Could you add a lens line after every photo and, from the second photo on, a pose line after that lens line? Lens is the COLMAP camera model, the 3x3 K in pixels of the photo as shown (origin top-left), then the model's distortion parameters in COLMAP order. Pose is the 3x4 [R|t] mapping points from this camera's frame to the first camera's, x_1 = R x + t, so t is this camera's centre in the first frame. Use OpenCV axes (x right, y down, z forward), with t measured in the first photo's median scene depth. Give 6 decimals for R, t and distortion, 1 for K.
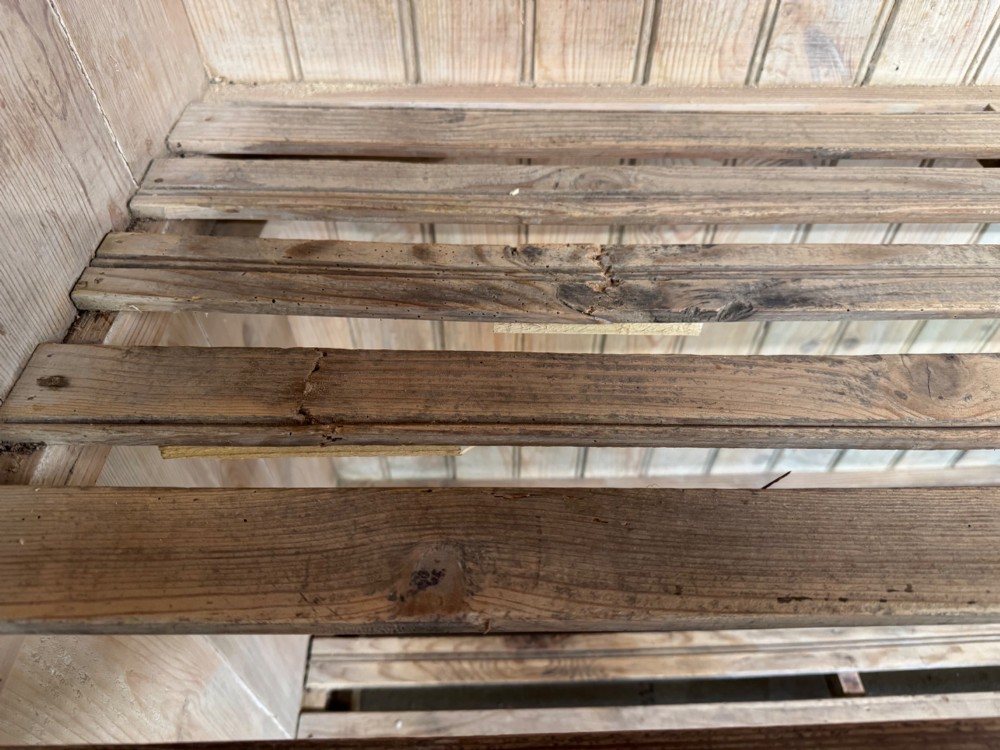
lens RADIAL K [[727.2, 0, 503.6], [0, 727.2, 374.0], [0, 0, 1]] dist [-0.007361, 0.002542]
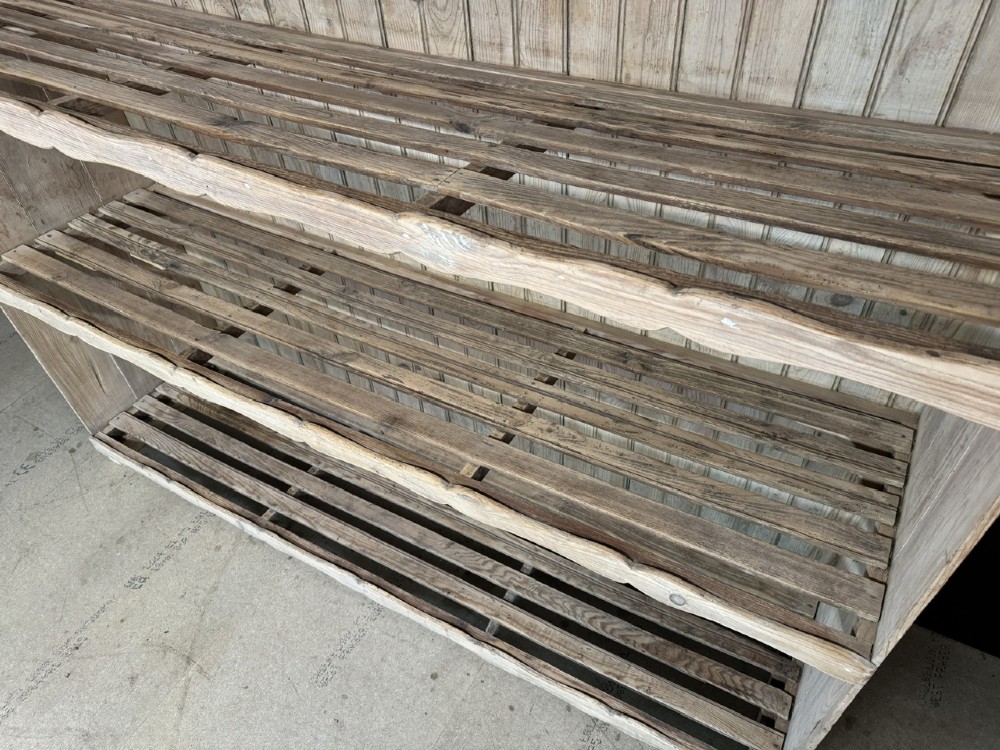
lens RADIAL K [[715.7, 0, 496.0], [0, 715.7, 380.8], [0, 0, 1]] dist [0.026900, -0.044488]
pose [[0.849918, 0.333632, -0.407835, 1.874945], [-0.359796, 0.932935, 0.013390, -0.098951], [0.384951, 0.135357, 0.912957, -0.973362]]
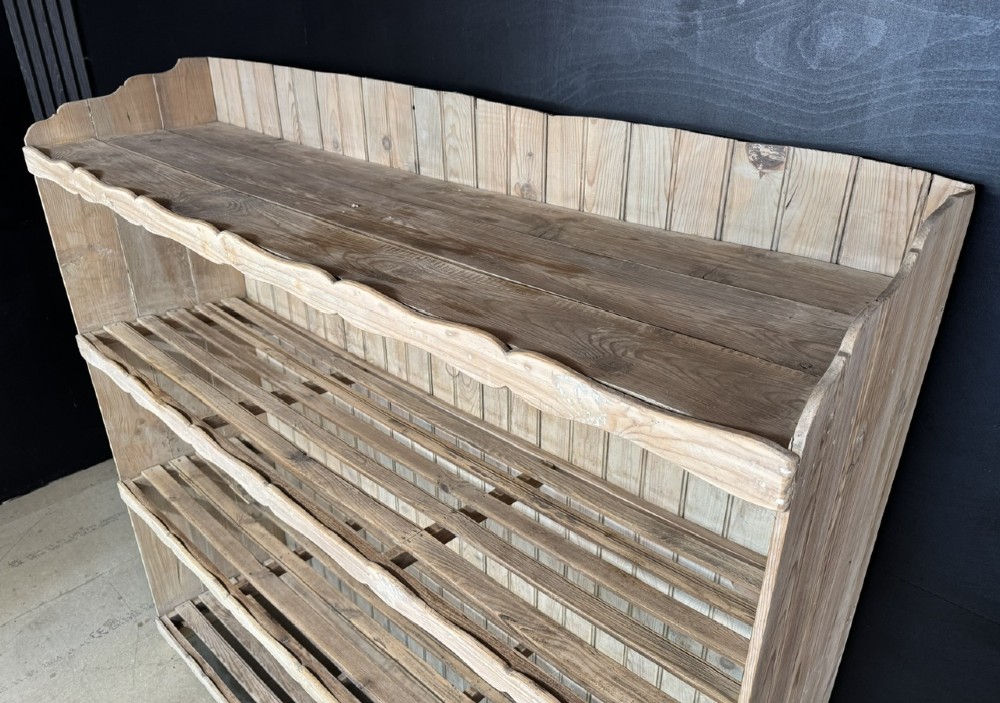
lens RADIAL K [[702.4, 0, 501.7], [0, 702.4, 331.0], [0, 0, 1]] dist [0.068959, -0.056174]
pose [[0.721201, 0.297501, -0.625589, 2.272214], [-0.529181, 0.819386, -0.220396, -0.463532], [0.447031, 0.489999, 0.748374, -1.387859]]
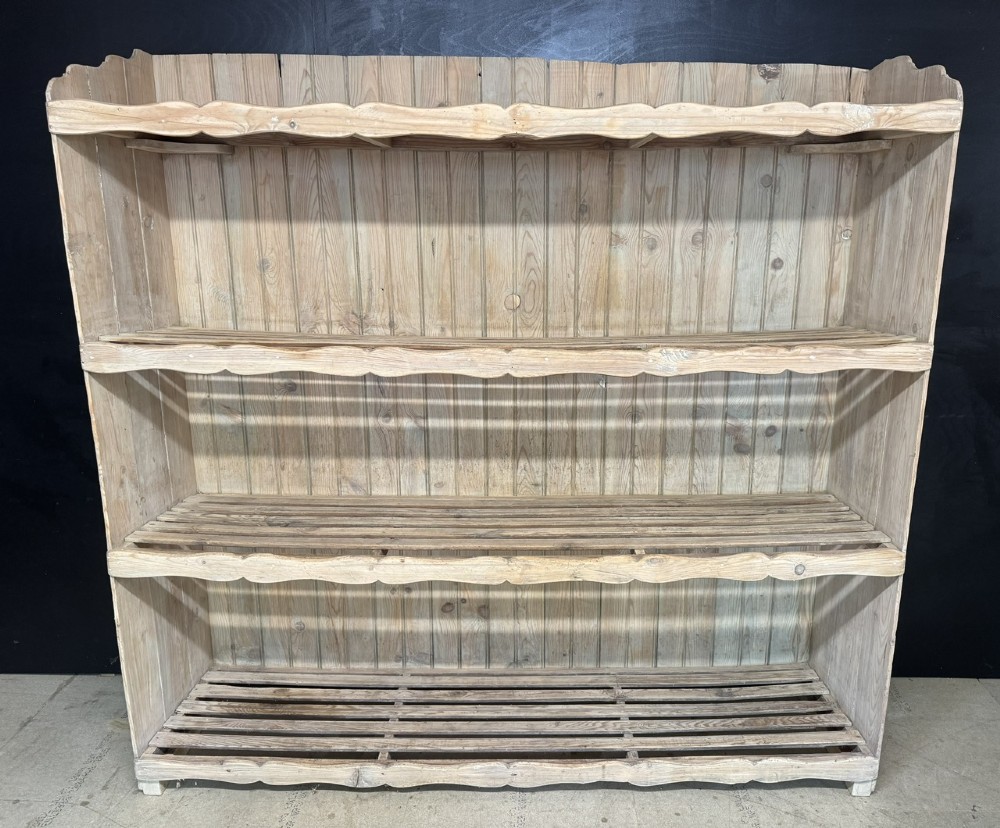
lens RADIAL K [[790.6, 0, 526.2], [0, 790.6, 402.5], [0, 0, 1]] dist [0.085744, -0.109708]
pose [[0.999416, 0.002701, -0.034063, 1.034697], [-0.022302, 0.806824, -0.590371, 1.170601], [0.025888, 0.590786, 0.806413, -1.865696]]
